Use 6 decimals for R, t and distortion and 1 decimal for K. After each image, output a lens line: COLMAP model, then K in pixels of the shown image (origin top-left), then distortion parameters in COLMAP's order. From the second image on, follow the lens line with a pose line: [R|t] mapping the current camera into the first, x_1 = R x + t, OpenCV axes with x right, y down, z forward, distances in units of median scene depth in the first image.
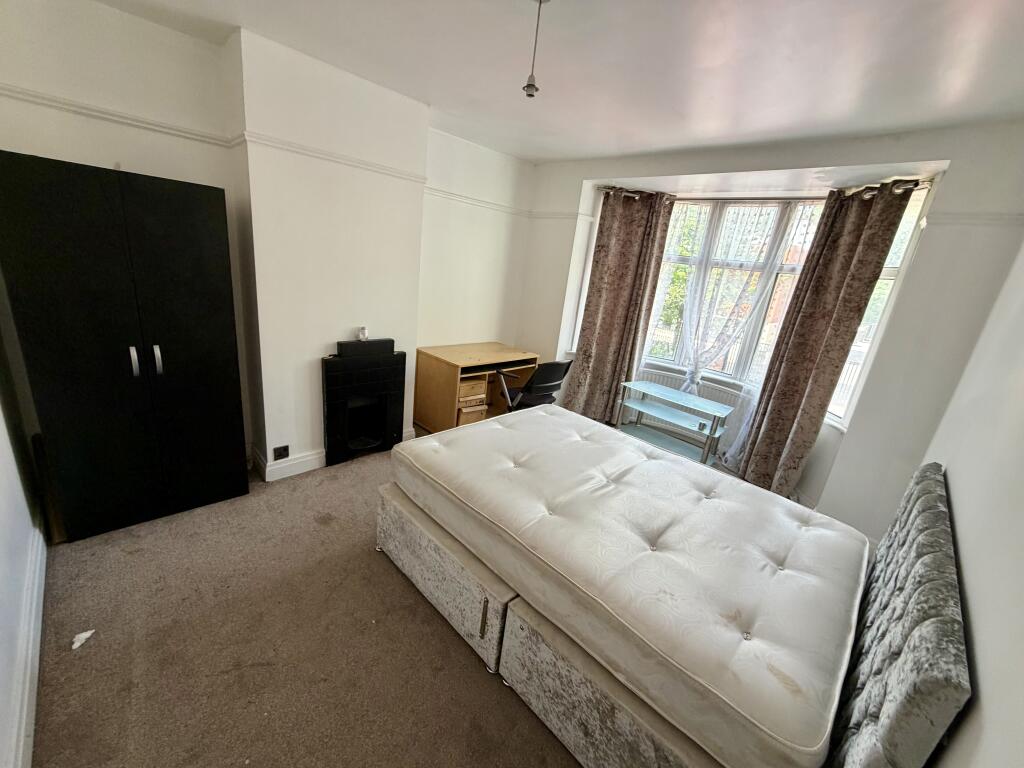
lens RADIAL K [[408.1, 0, 507.0], [0, 408.1, 385.4], [0, 0, 1]] dist [-0.000789, -0.000021]
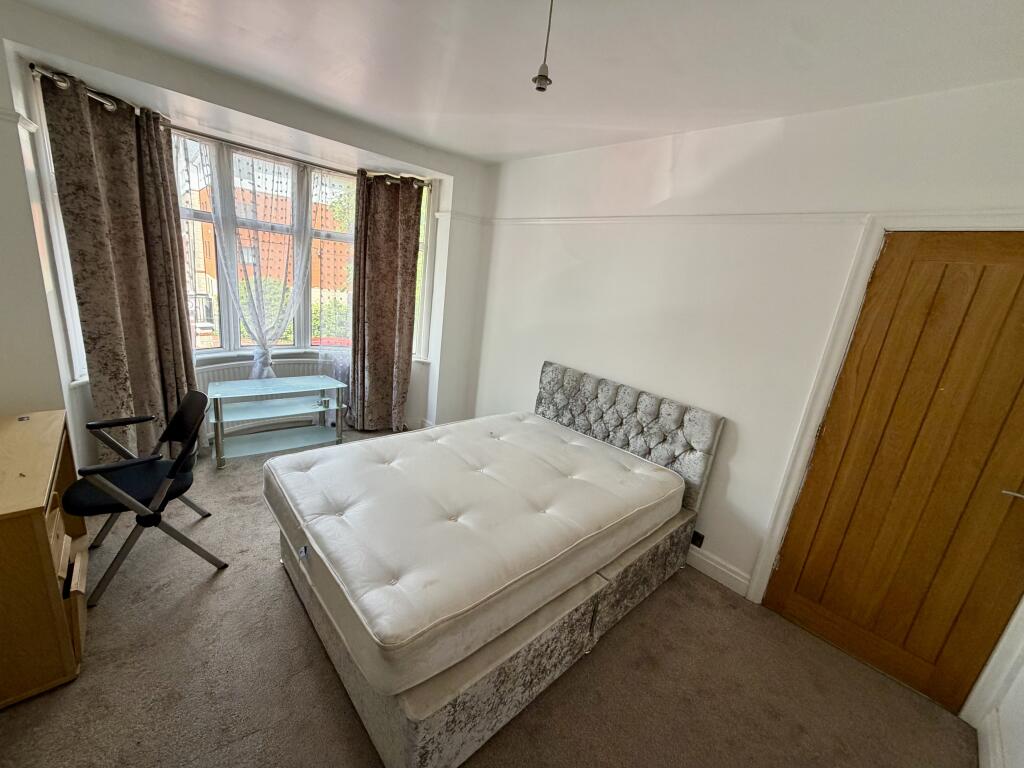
lens RADIAL K [[408.1, 0, 509.2], [0, 408.1, 386.0], [0, 0, 1]] dist [-0.000789, -0.000021]
pose [[0.051726, -0.360696, 0.931248, -0.389473], [0.185601, 0.919723, 0.345922, -0.193157], [-0.981263, 0.154948, 0.114519, 0.448940]]
